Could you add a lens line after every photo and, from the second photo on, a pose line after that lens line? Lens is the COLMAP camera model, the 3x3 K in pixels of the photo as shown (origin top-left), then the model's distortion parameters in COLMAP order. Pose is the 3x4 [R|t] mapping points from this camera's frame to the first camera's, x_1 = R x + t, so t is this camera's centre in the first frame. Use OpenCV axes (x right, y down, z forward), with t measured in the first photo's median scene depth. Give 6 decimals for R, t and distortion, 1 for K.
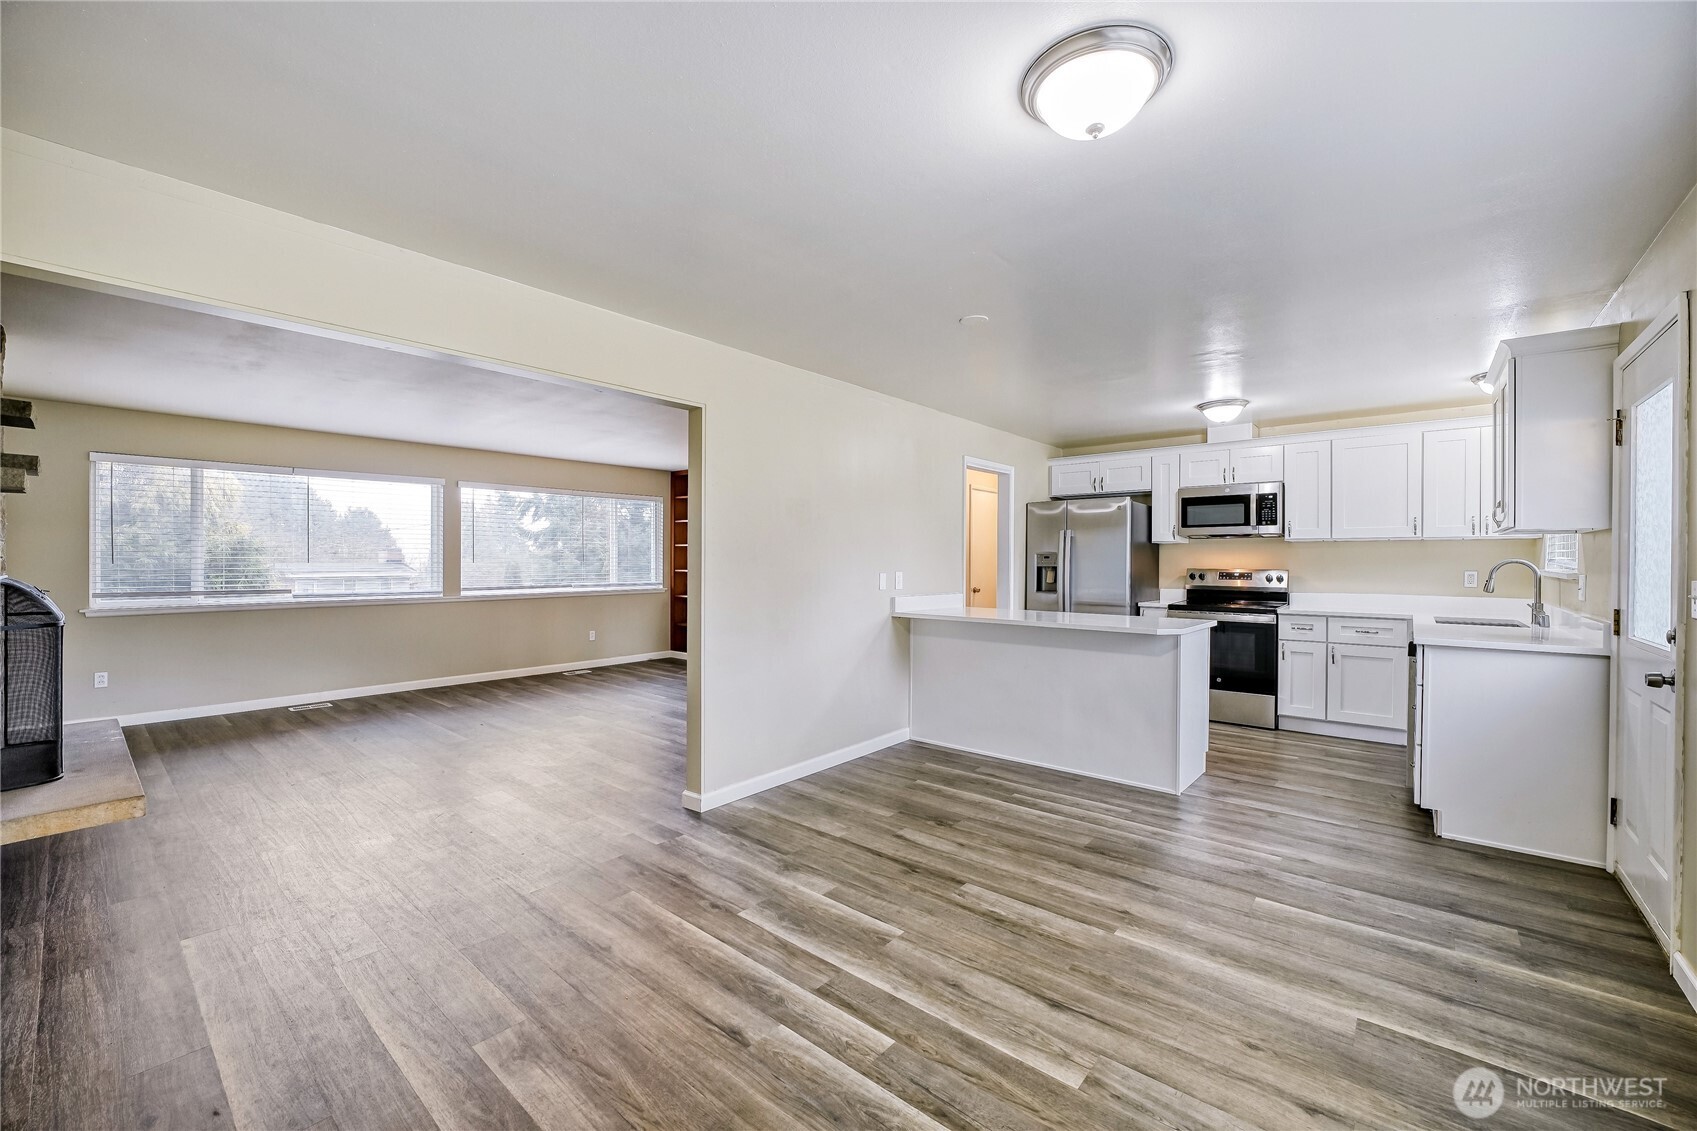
lens RADIAL K [[676.4, 0, 855.9], [0, 676.4, 572.0], [0, 0, 1]] dist [-0.013715, 0.000307]
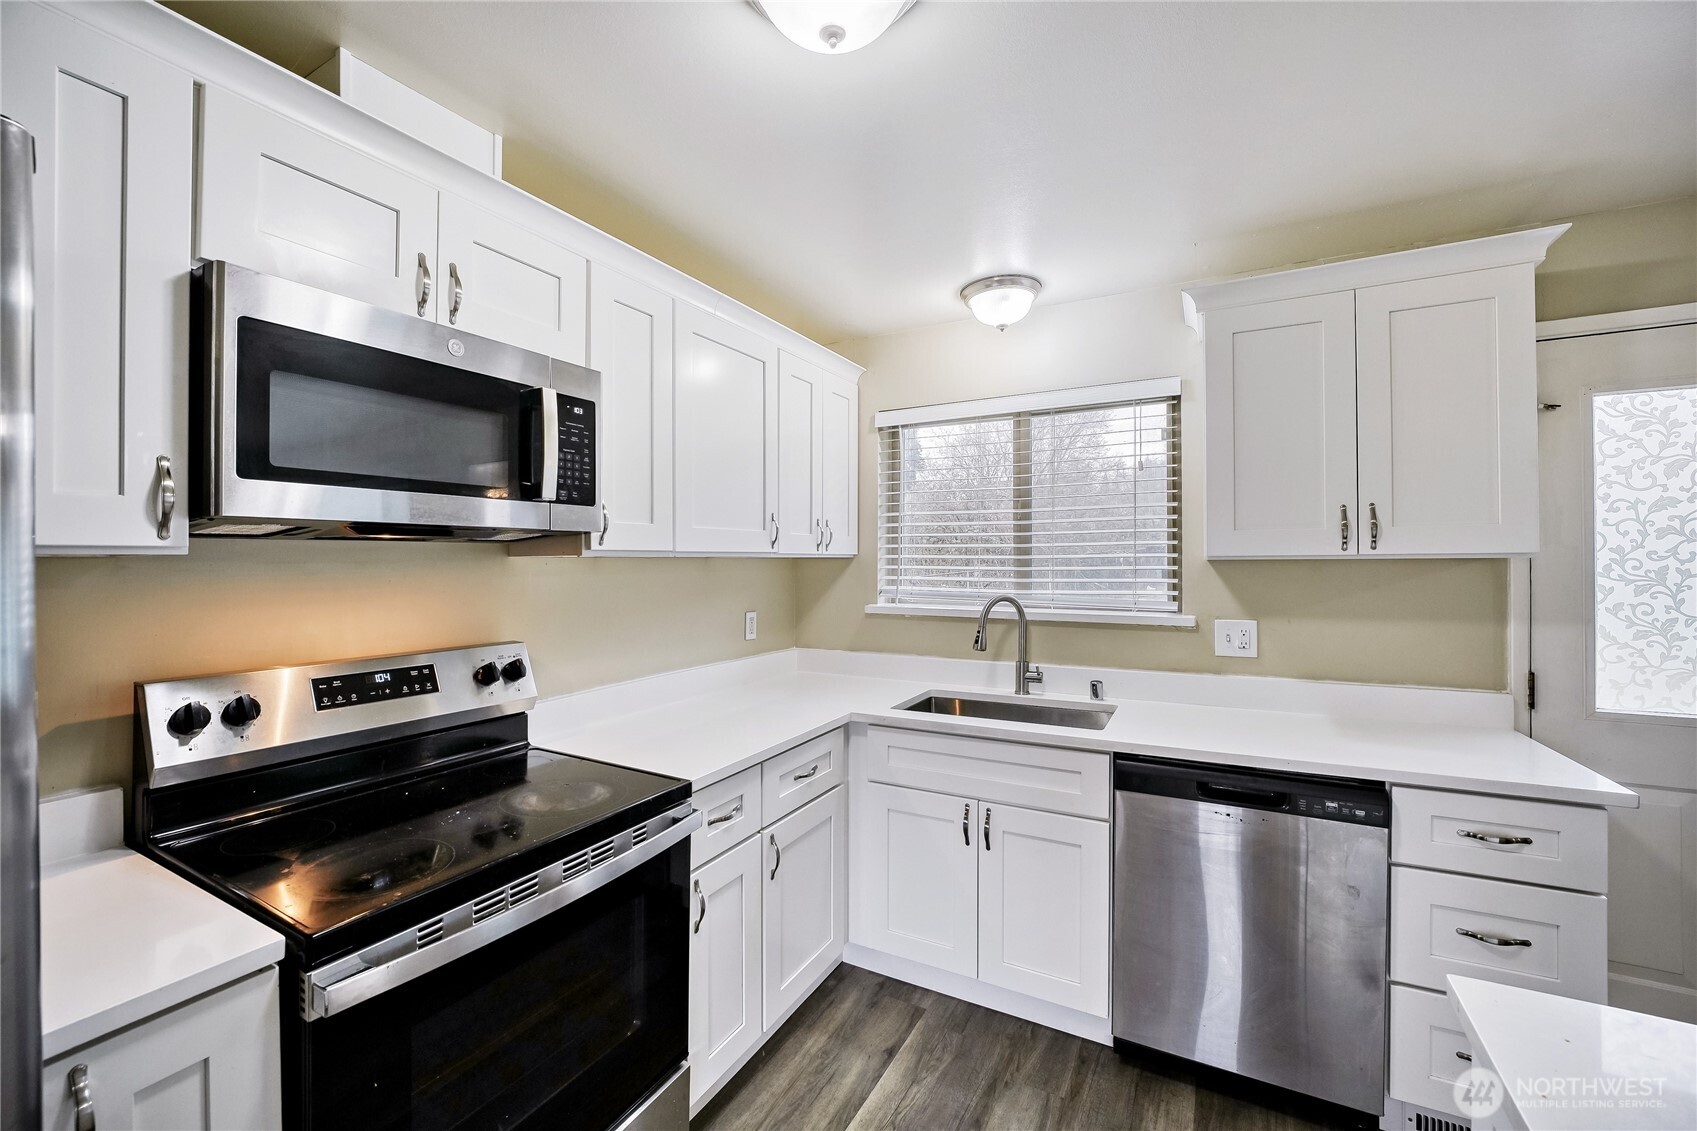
lens RADIAL K [[691.5, 0, 844.1], [0, 691.5, 559.9], [0, 0, 1]] dist [-0.013860, 0.000087]
pose [[-0.183065, -0.000825, 0.983100, 0.570012], [0.022785, 0.999727, 0.005082, -0.084420], [-0.982837, 0.023331, -0.182997, 1.845752]]
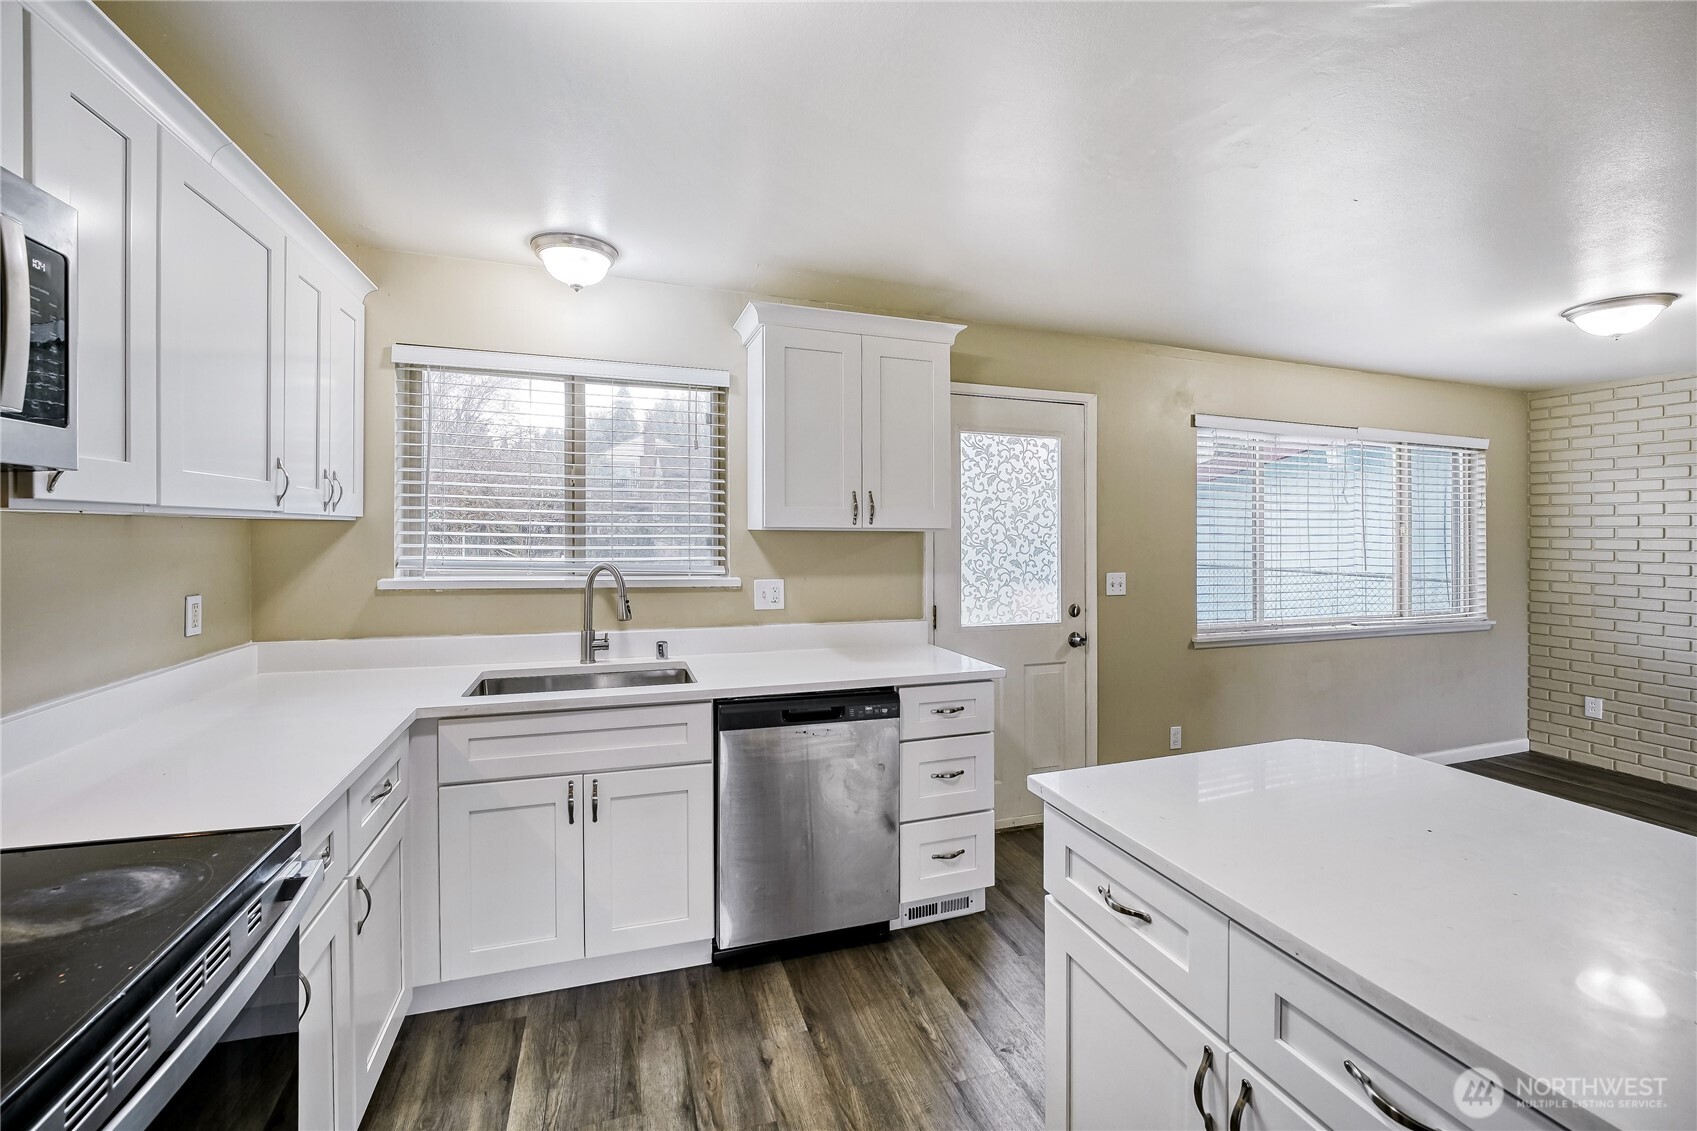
lens RADIAL K [[699.2, 0, 850.8], [0, 699.2, 528.3], [0, 0, 1]] dist [-0.013709, -0.000115]
pose [[-0.850414, -0.010111, 0.526017, 0.659180], [-0.004032, 0.999911, 0.012701, -0.086193], [-0.526099, 0.008680, -0.850379, 2.053053]]
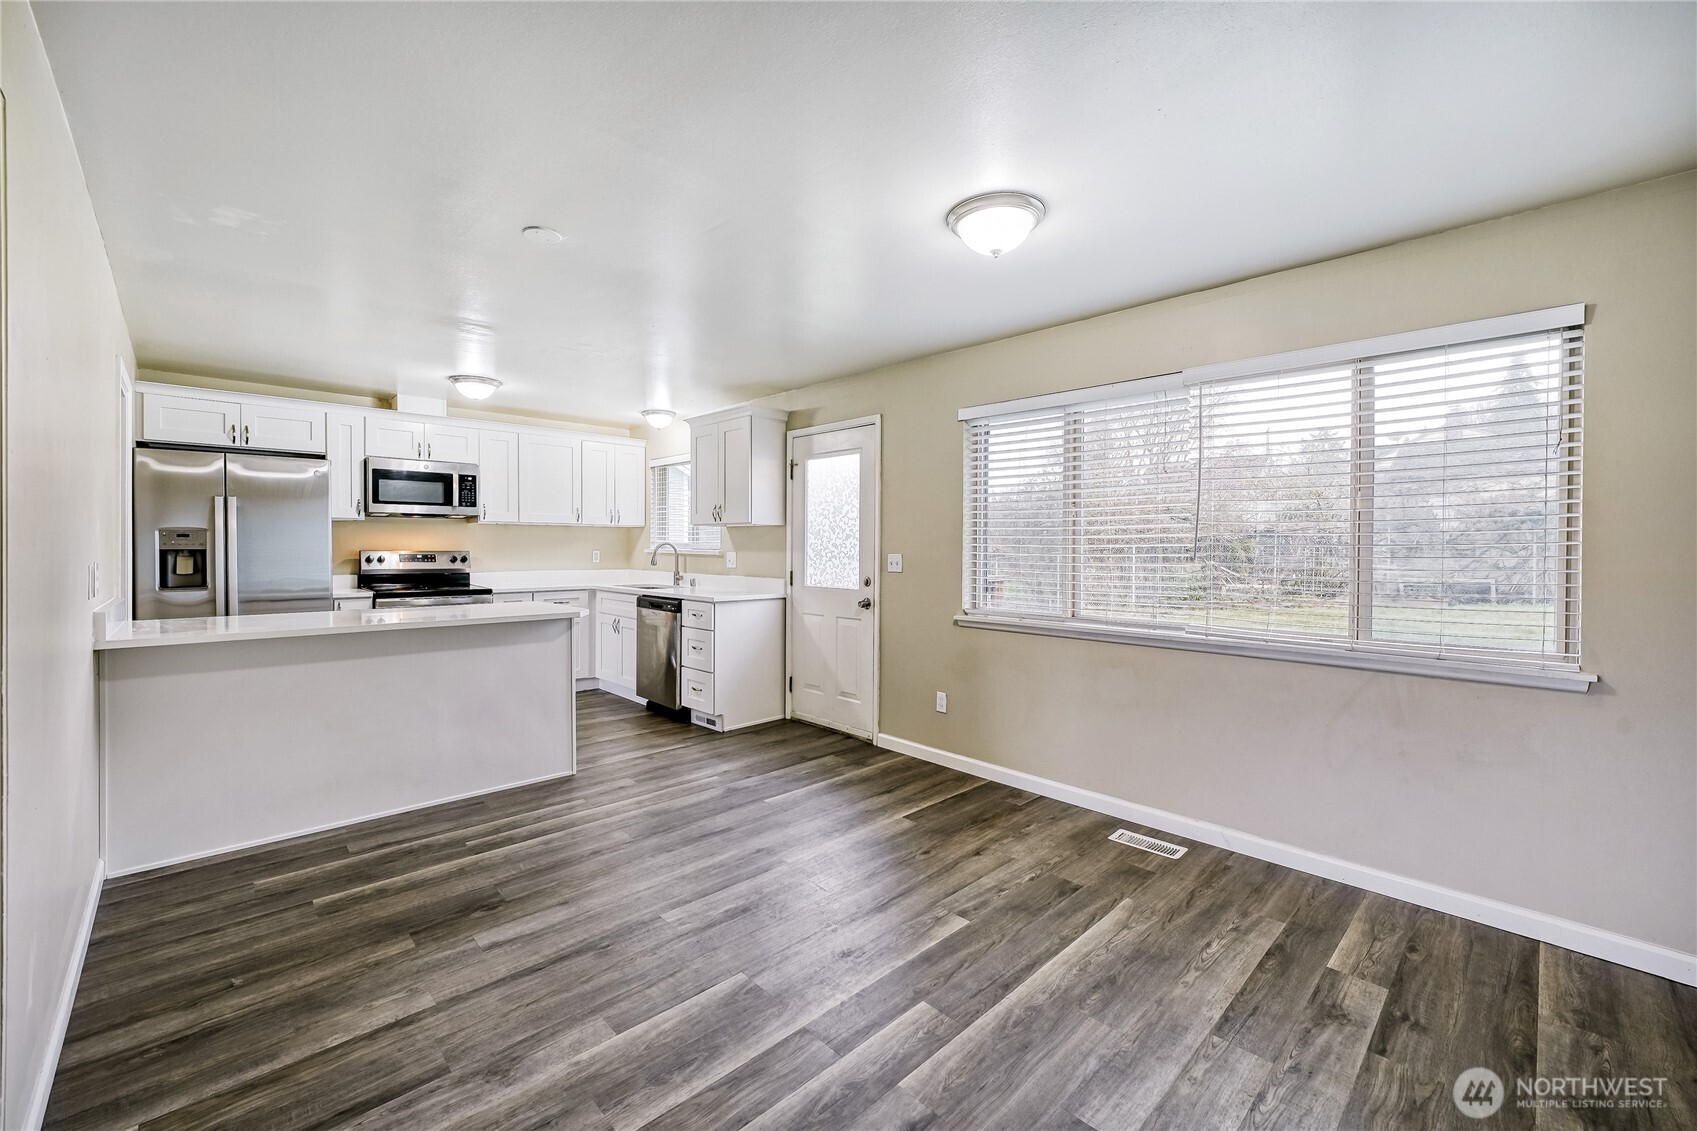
lens RADIAL K [[673.9, 0, 845.2], [0, 673.9, 553.9], [0, 0, 1]] dist [-0.006361, 0.000170]
pose [[0.121208, -0.015696, 0.992503, -0.627676], [0.011897, 0.999826, 0.014359, -0.012879], [-0.992556, 0.010068, 0.121374, 0.623637]]
